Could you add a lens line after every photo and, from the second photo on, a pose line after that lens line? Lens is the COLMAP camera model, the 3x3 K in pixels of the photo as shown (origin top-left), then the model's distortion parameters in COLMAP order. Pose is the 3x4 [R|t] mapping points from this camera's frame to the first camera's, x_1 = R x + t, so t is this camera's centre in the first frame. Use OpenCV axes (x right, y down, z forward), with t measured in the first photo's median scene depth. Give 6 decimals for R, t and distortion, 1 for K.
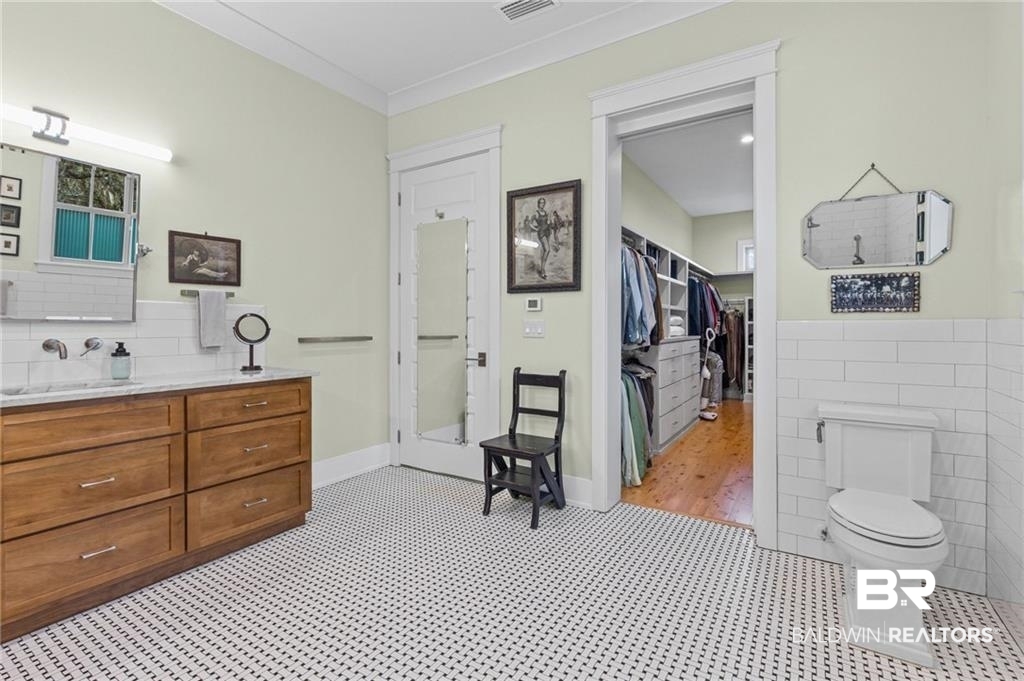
lens RADIAL K [[470.0, 0, 512.1], [0, 470.0, 330.0], [0, 0, 1]] dist [-0.002616, 0.000086]
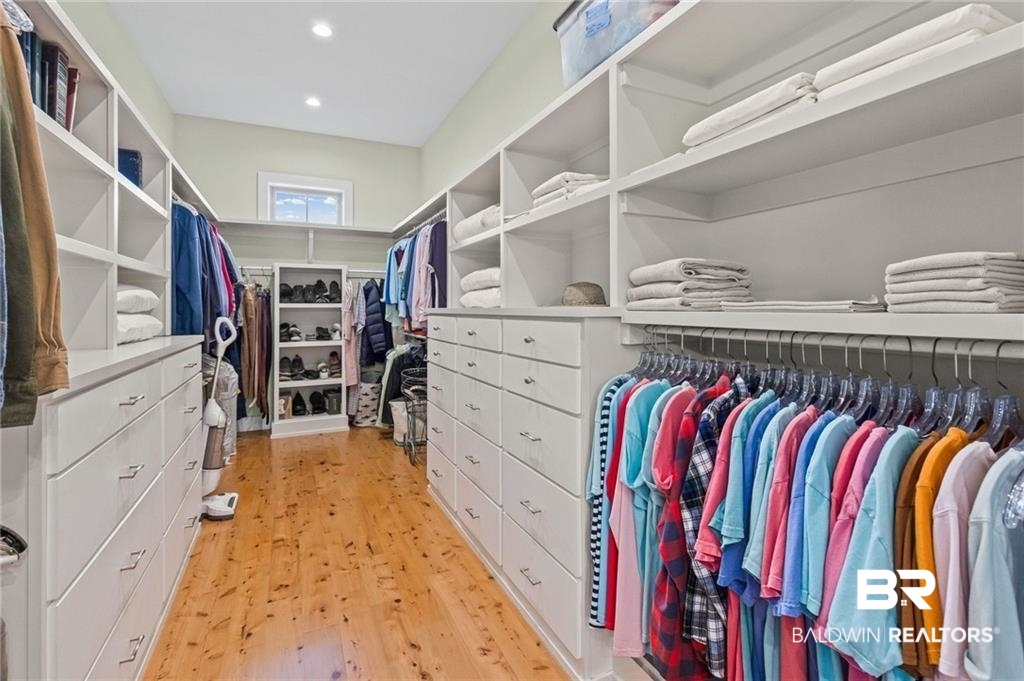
lens RADIAL K [[470.0, 0, 514.6], [0, 470.0, 308.7], [0, 0, 1]] dist [-0.002616, 0.000086]
pose [[0.530346, 0.007157, 0.847751, 0.177607], [-0.001148, 0.999970, -0.007724, -0.009128], [-0.847780, 0.003123, 0.530339, 0.505869]]
